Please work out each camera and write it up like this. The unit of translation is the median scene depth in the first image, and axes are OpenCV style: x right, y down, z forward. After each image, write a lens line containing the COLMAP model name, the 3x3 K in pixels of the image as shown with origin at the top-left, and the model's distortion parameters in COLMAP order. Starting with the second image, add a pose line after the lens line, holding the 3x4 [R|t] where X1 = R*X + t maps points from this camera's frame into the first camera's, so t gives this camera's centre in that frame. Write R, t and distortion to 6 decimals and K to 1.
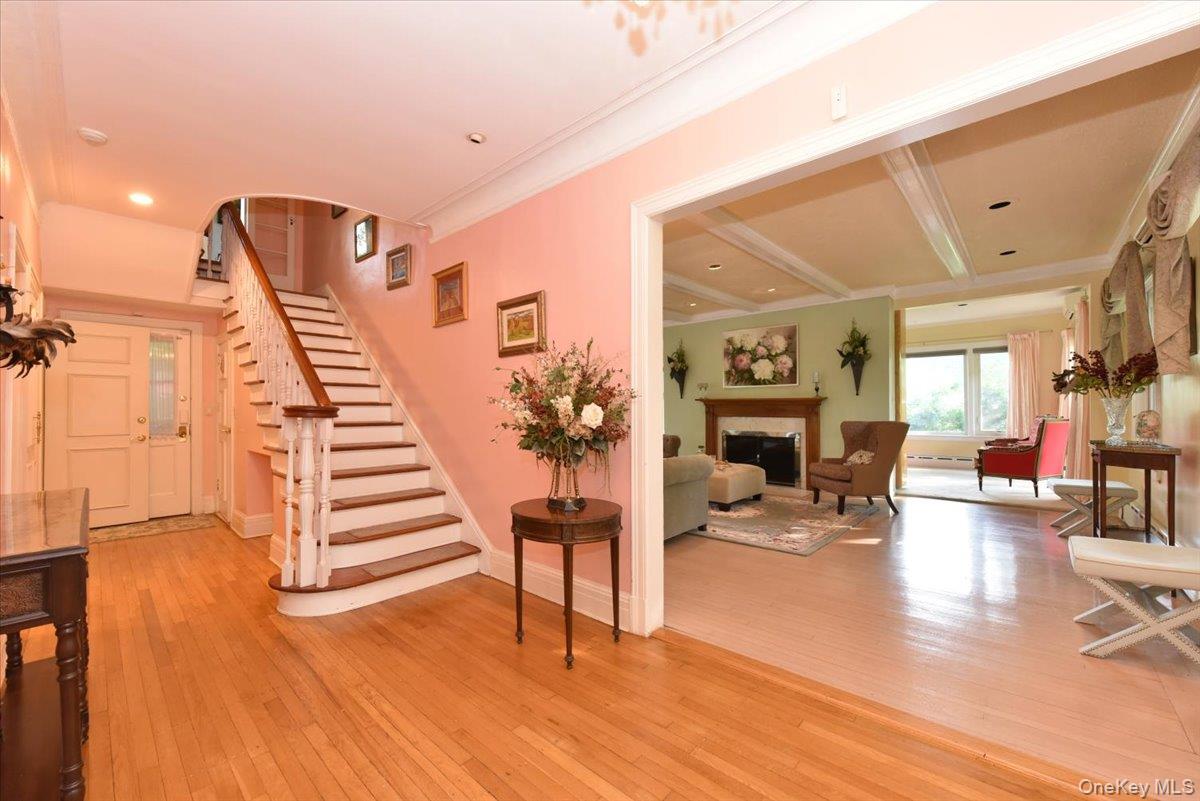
lens RADIAL K [[493.0, 0, 572.4], [0, 493.0, 394.8], [0, 0, 1]] dist [-0.001777, 0.000002]
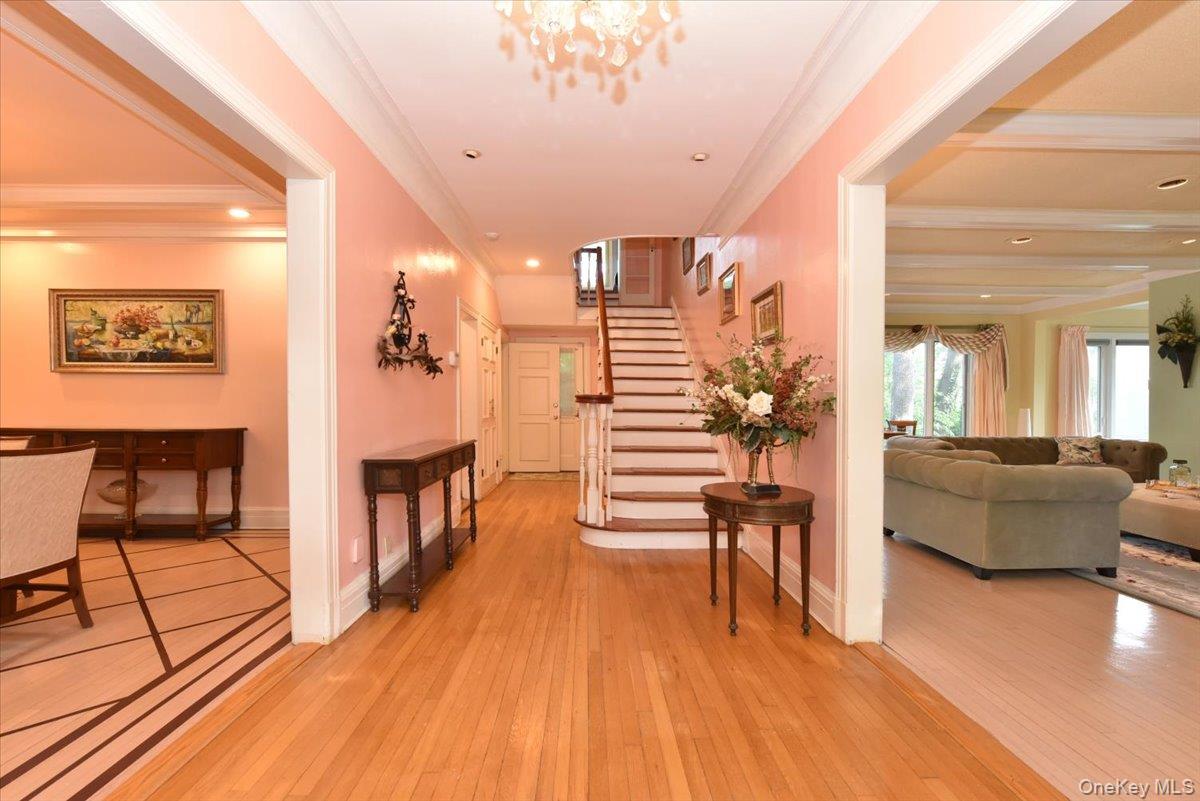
lens RADIAL K [[484.2, 0, 600.0], [0, 484.2, 400.5], [0, 0, 1]] dist [0.000157, 0.000010]
pose [[0.721086, 0.006820, -0.692812, 0.138027], [0.010664, 0.999724, 0.020940, 0.003398], [0.692764, -0.022488, 0.720814, 0.010807]]
